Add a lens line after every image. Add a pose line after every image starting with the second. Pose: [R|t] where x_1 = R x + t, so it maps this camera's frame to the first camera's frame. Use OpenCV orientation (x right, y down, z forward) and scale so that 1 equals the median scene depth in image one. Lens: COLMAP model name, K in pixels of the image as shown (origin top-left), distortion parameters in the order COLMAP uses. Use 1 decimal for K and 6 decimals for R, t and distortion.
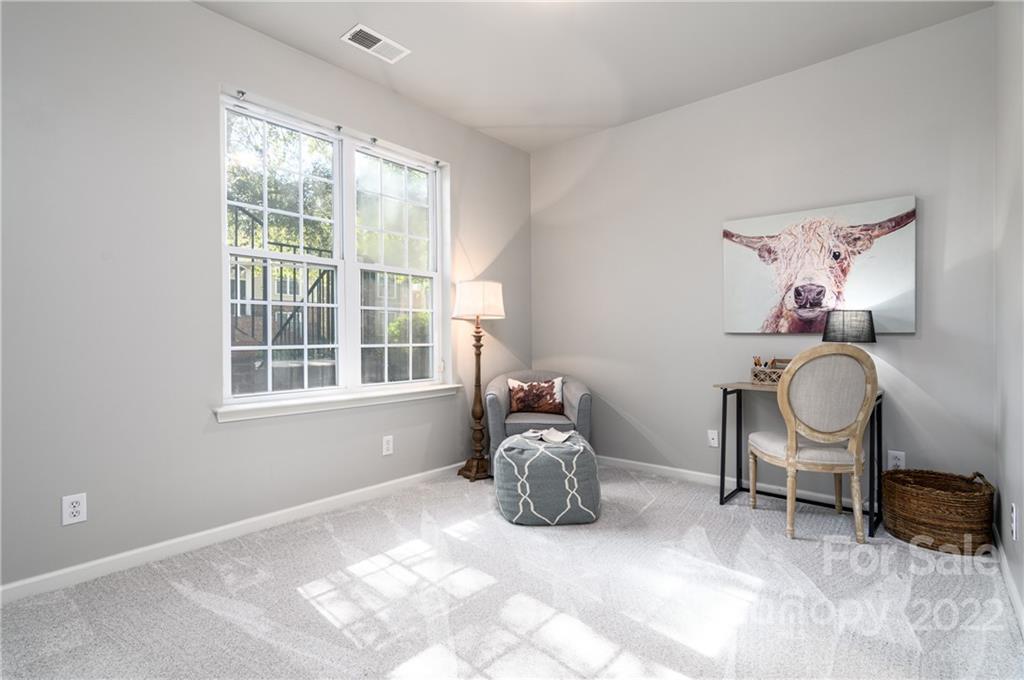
lens RADIAL K [[493.3, 0, 508.4], [0, 493.3, 341.8], [0, 0, 1]] dist [0.002944, 0.001315]
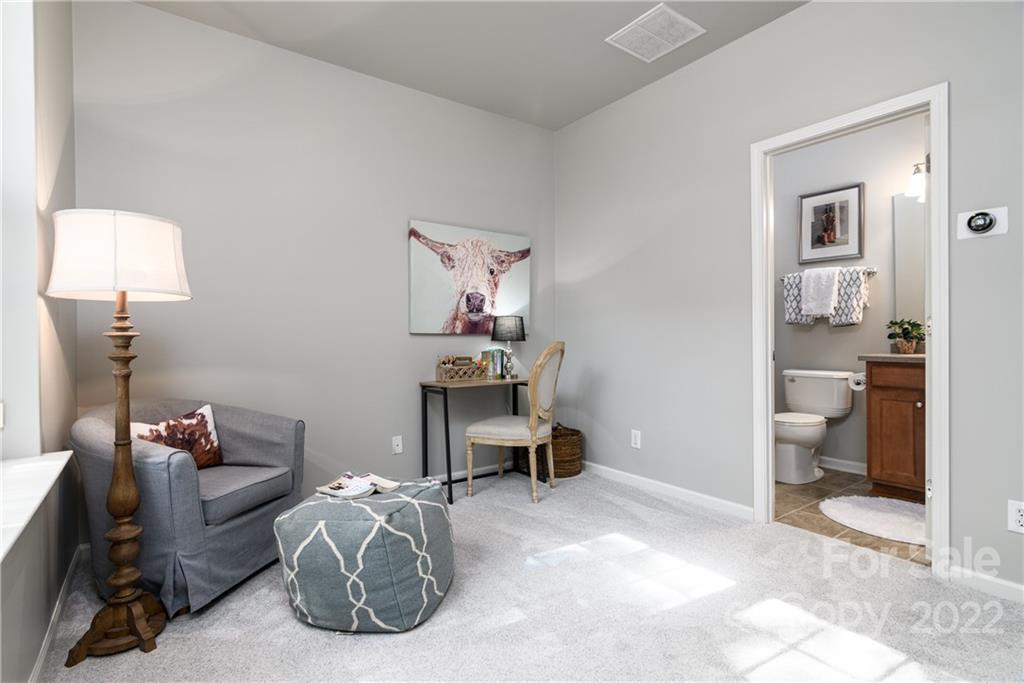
lens RADIAL K [[493.3, 0, 512.2], [0, 493.3, 340.9], [0, 0, 1]] dist [0.002944, 0.001315]
pose [[0.231141, -0.008655, 0.972882, -0.518733], [0.014734, 0.999877, 0.005395, -0.005998], [-0.972809, 0.013087, 0.231240, 0.645537]]
